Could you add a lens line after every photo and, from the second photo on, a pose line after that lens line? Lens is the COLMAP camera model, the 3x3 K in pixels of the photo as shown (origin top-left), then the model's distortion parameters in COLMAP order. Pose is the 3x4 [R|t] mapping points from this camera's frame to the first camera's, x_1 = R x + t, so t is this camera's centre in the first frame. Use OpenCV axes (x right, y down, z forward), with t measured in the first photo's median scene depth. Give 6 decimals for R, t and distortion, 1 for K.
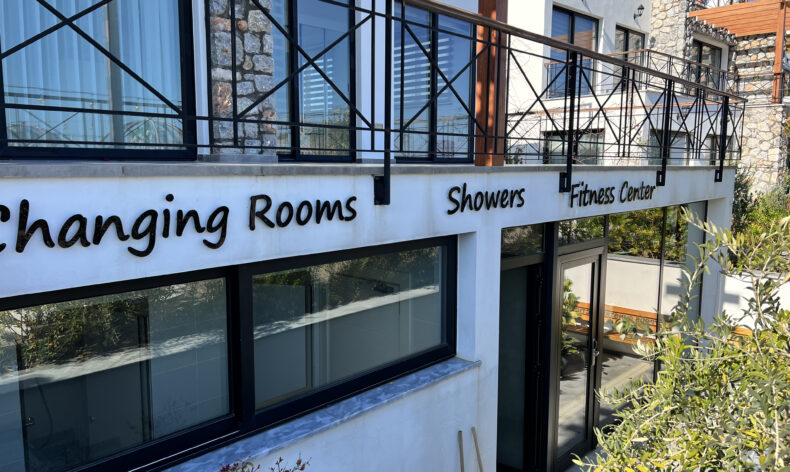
lens RADIAL K [[568.0, 0, 395.0], [0, 568.0, 236.0], [0, 0, 1]] dist [0.006853, -0.001020]
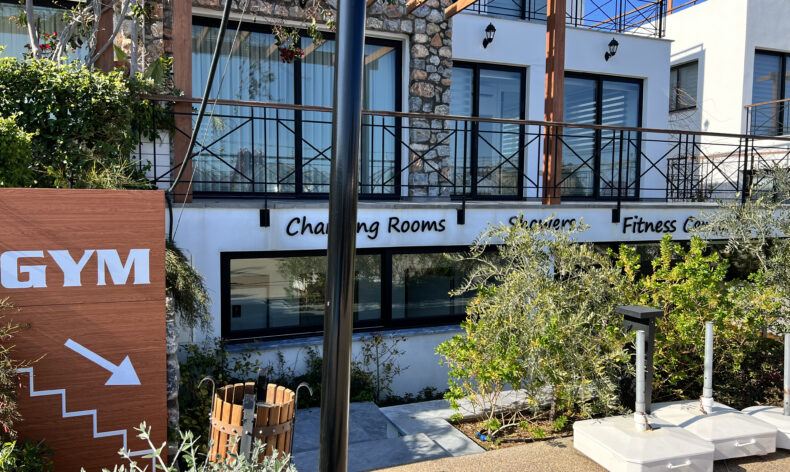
lens RADIAL K [[568.0, 0, 395.0], [0, 568.0, 236.0], [0, 0, 1]] dist [0.006853, -0.001020]
pose [[0.905842, 0.030215, -0.422536, 0.629212], [-0.056178, 0.997211, -0.049127, 0.098219], [0.419873, 0.068238, 0.905014, -0.899345]]
